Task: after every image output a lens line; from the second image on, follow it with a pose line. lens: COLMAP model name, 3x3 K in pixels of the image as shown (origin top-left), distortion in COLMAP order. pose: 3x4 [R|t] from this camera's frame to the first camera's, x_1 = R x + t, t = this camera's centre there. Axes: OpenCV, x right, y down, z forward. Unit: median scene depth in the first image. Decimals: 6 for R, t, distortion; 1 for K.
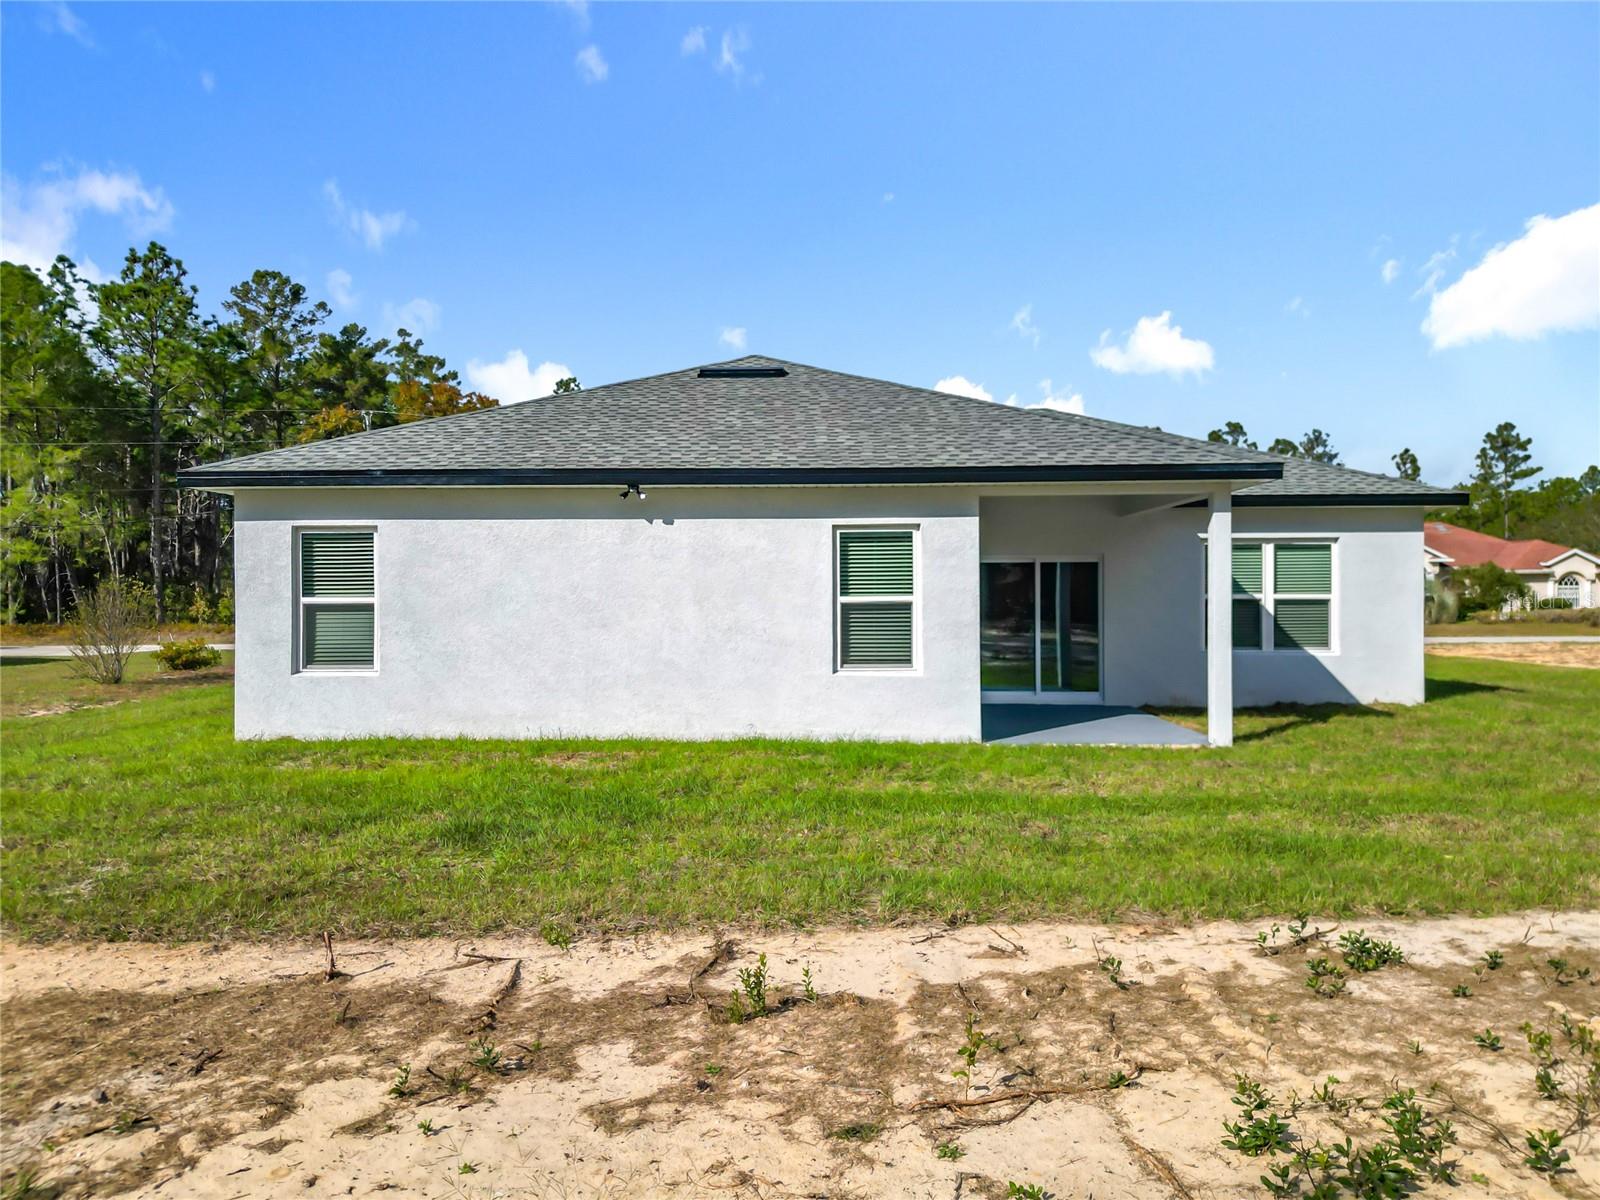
lens RADIAL K [[1144.1, 0, 786.5], [0, 1144.1, 599.2], [0, 0, 1]] dist [0.023752, -0.005369]
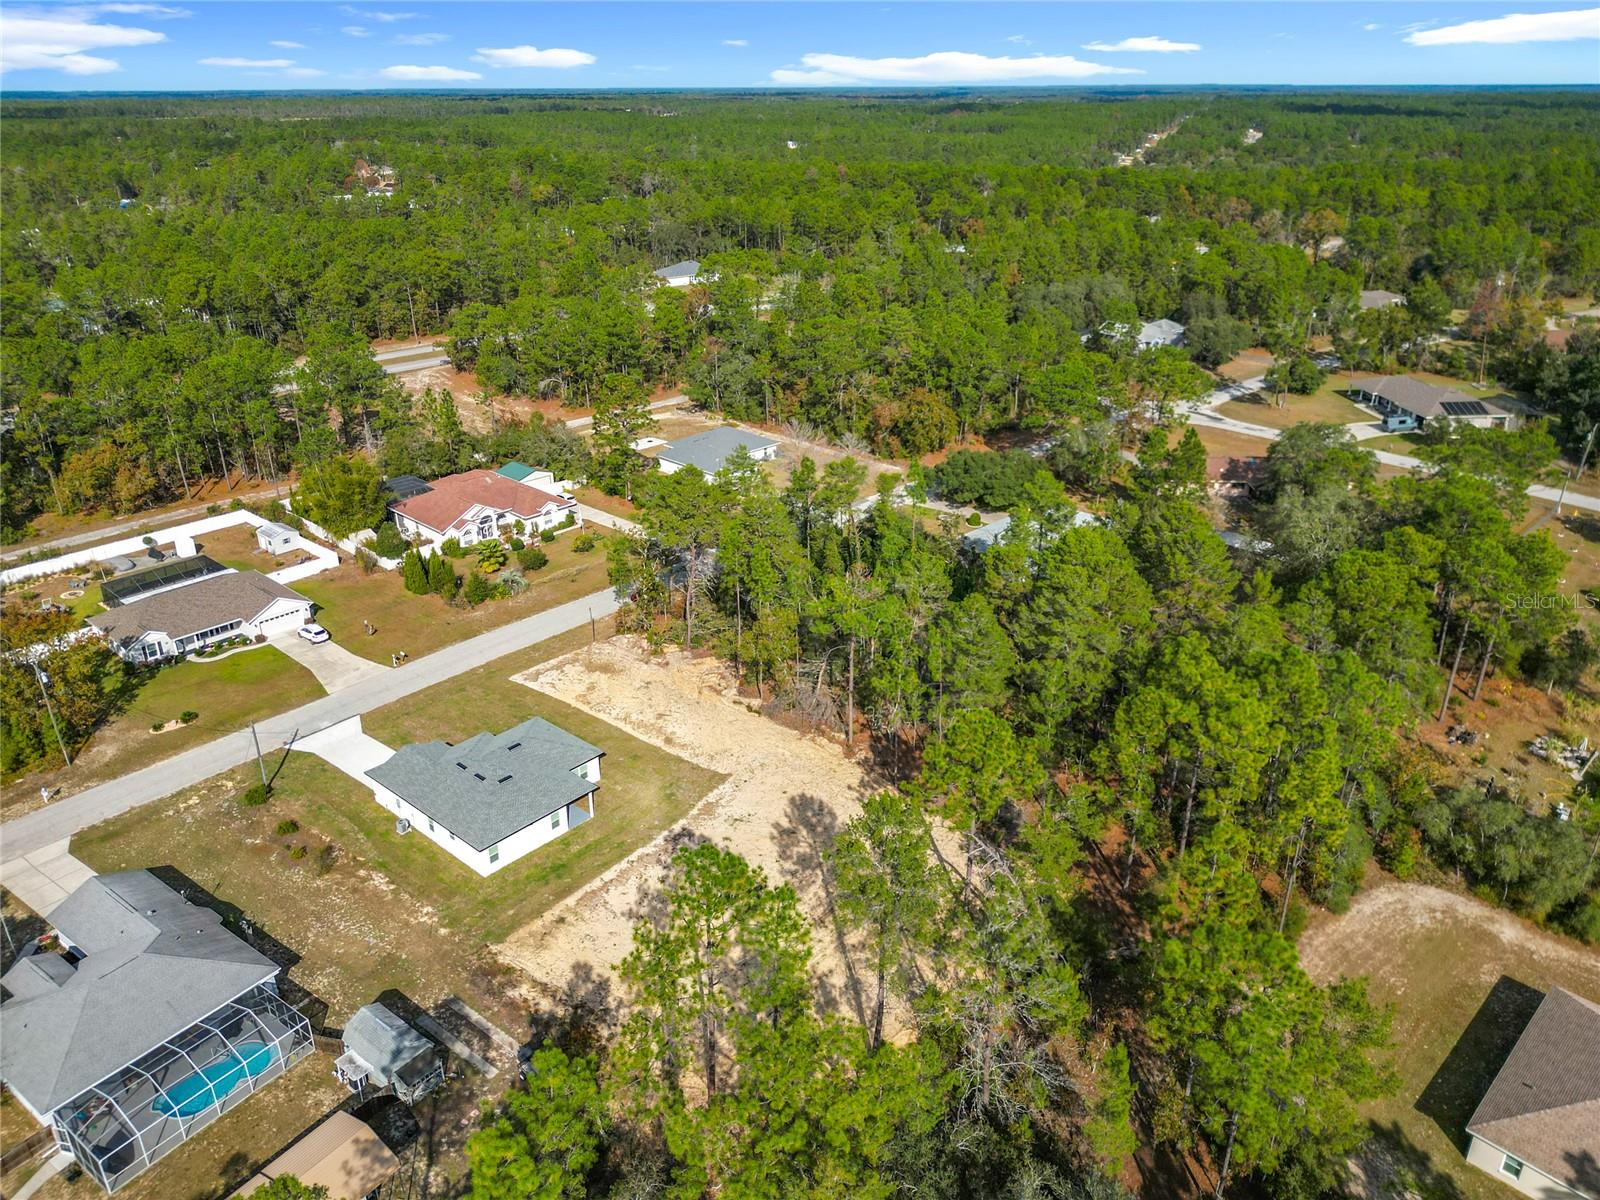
lens RADIAL K [[1114.0, 0, 791.7], [0, 1114.0, 637.7], [0, 0, 1]] dist [0.002602, -0.000734]
pose [[0.640606, -0.342398, 0.687305, -1.323950], [0.007808, 0.897938, 0.440052, -1.599225], [-0.767830, -0.276534, 0.577898, -1.528956]]
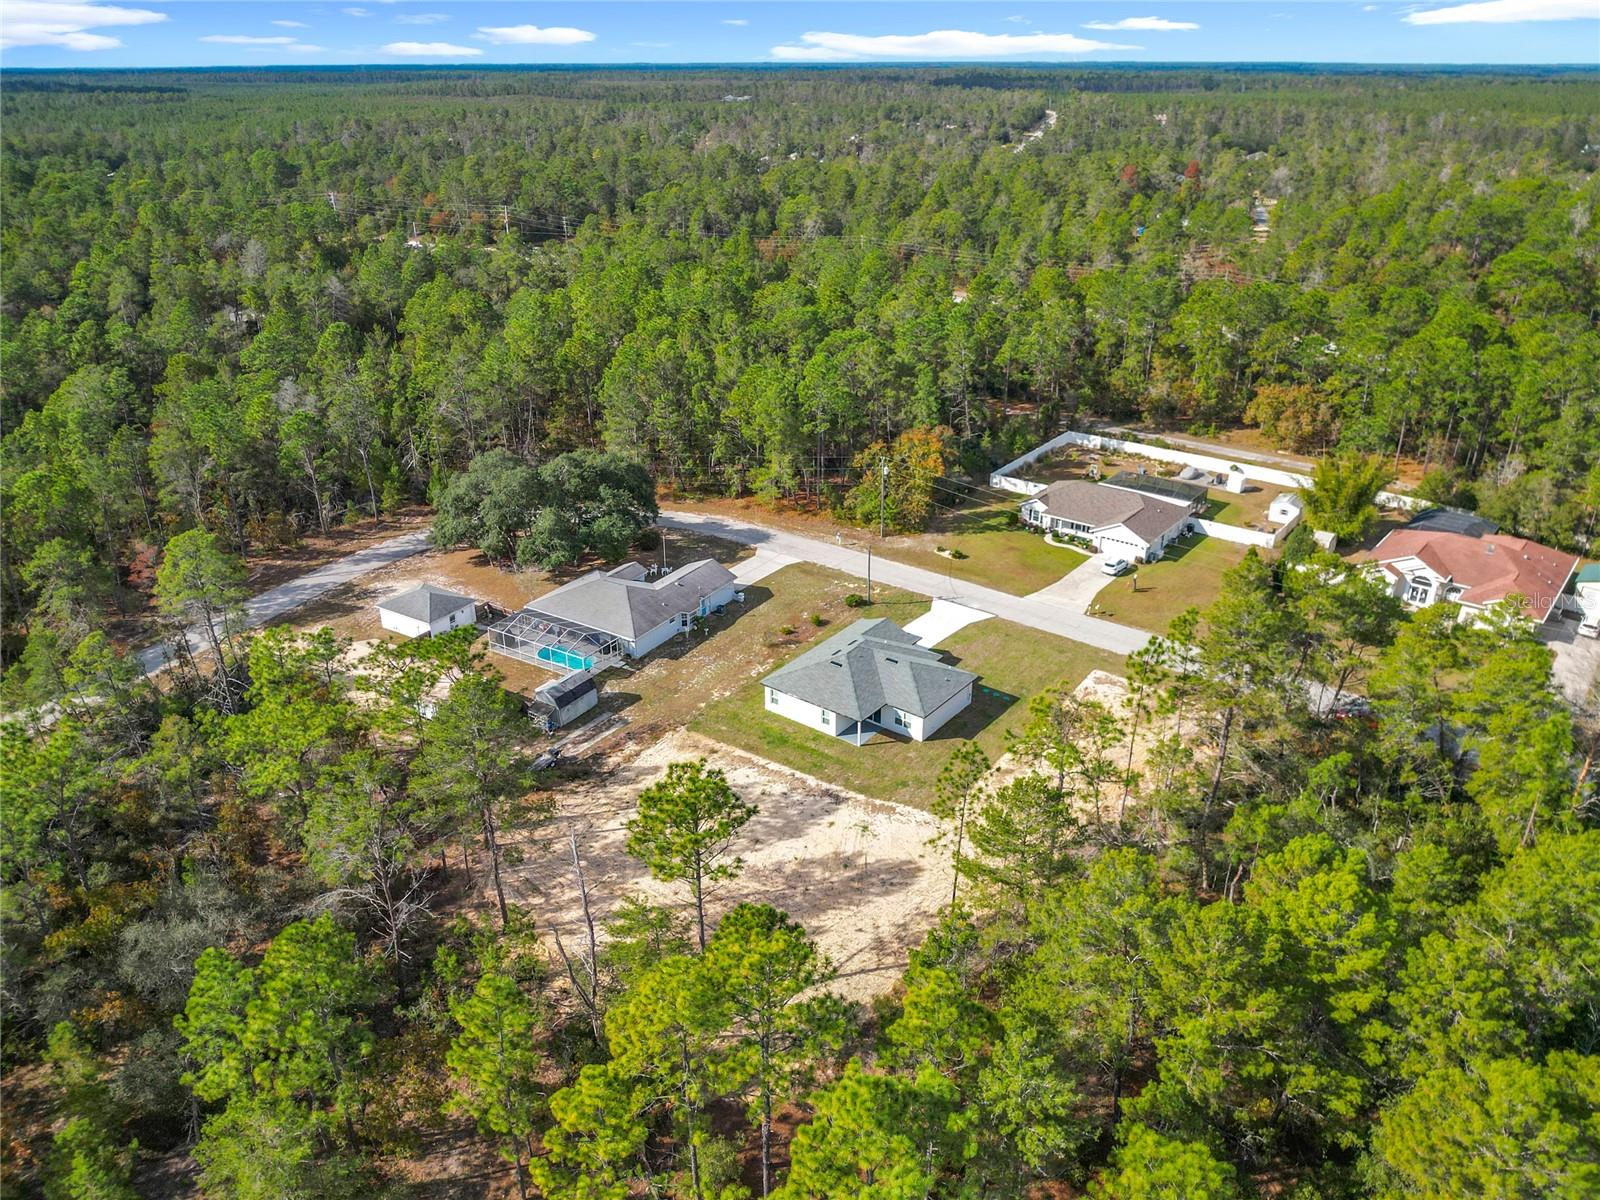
lens RADIAL K [[1141.1, 0, 801.1], [0, 1141.1, 578.6], [0, 0, 1]] dist [0.087163, -0.097427]
pose [[0.813722, 0.238809, -0.529931, 1.519256], [-0.002886, 0.913351, 0.407164, -1.597333], [0.581247, -0.329789, 0.743903, -1.838984]]
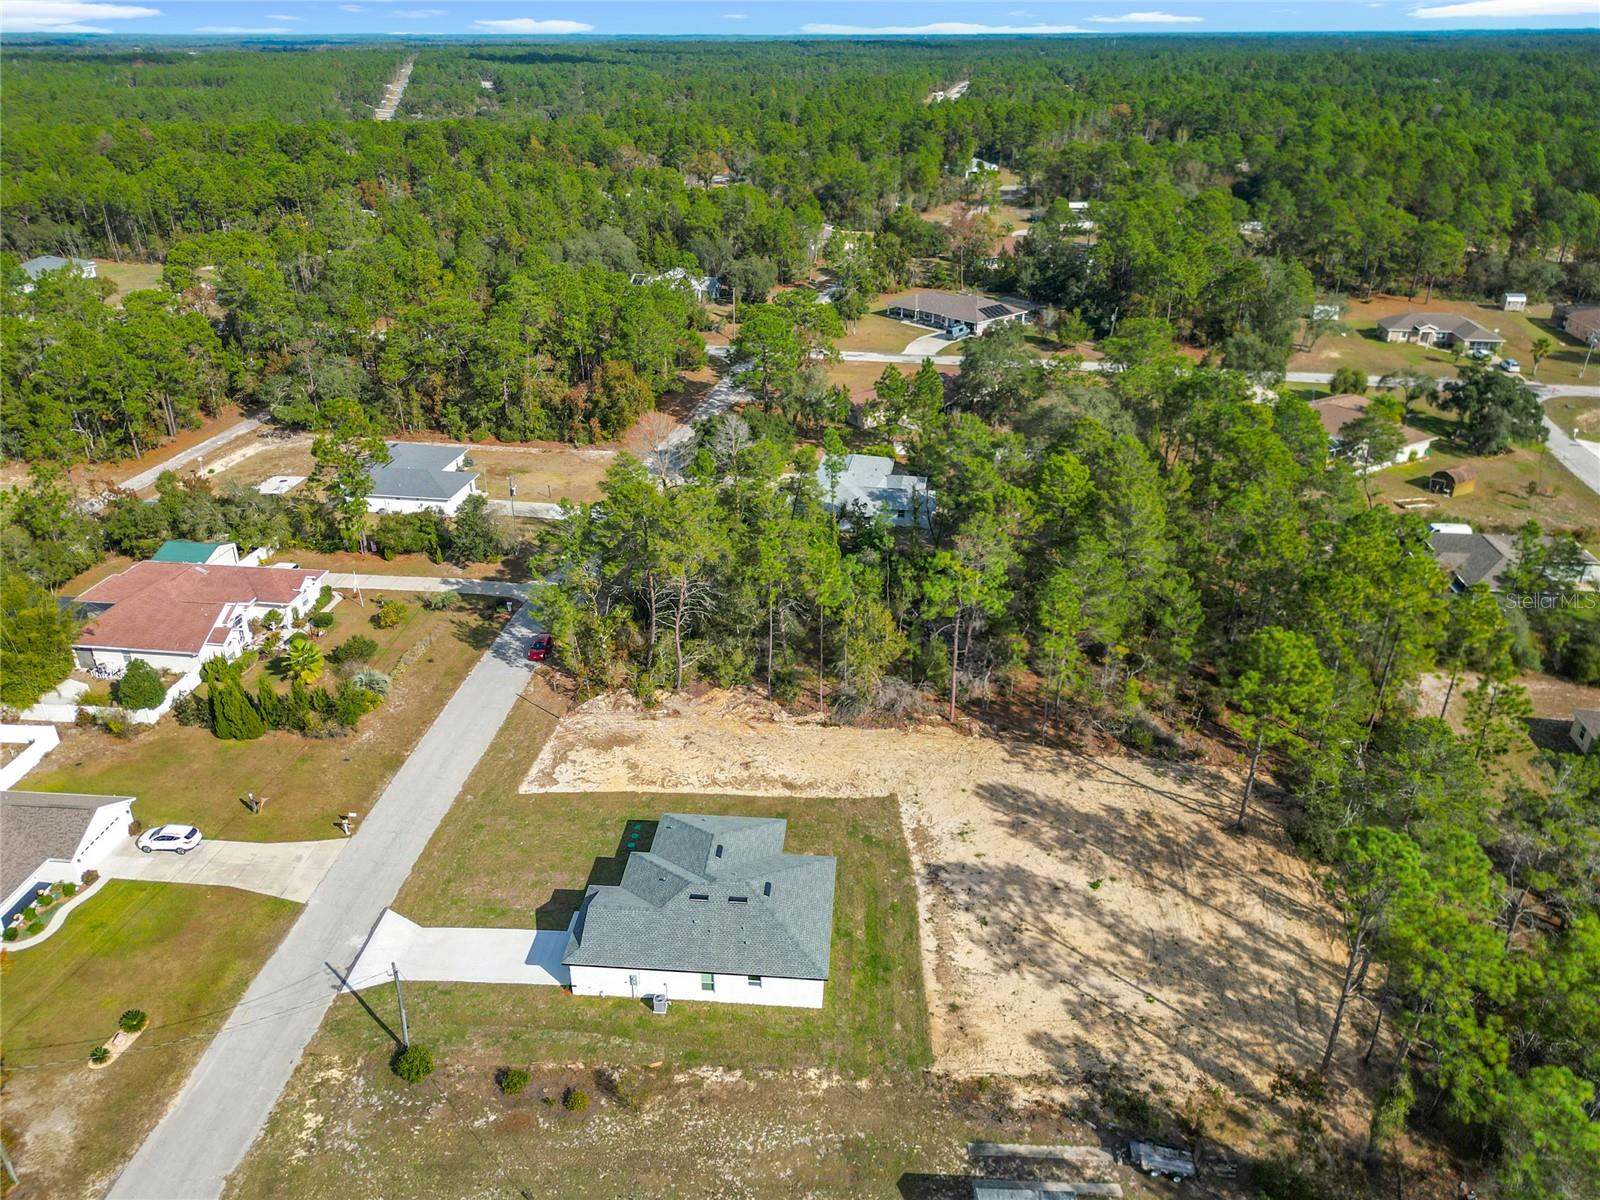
lens RADIAL K [[1115.4, 0, 776.7], [0, 1115.4, 602.7], [0, 0, 1]] dist [0.084991, -0.074893]
pose [[0.066117, -0.451363, 0.889887, -1.772900], [0.010218, 0.892098, 0.451726, -1.634772], [-0.997760, -0.020774, 0.063595, 0.341878]]
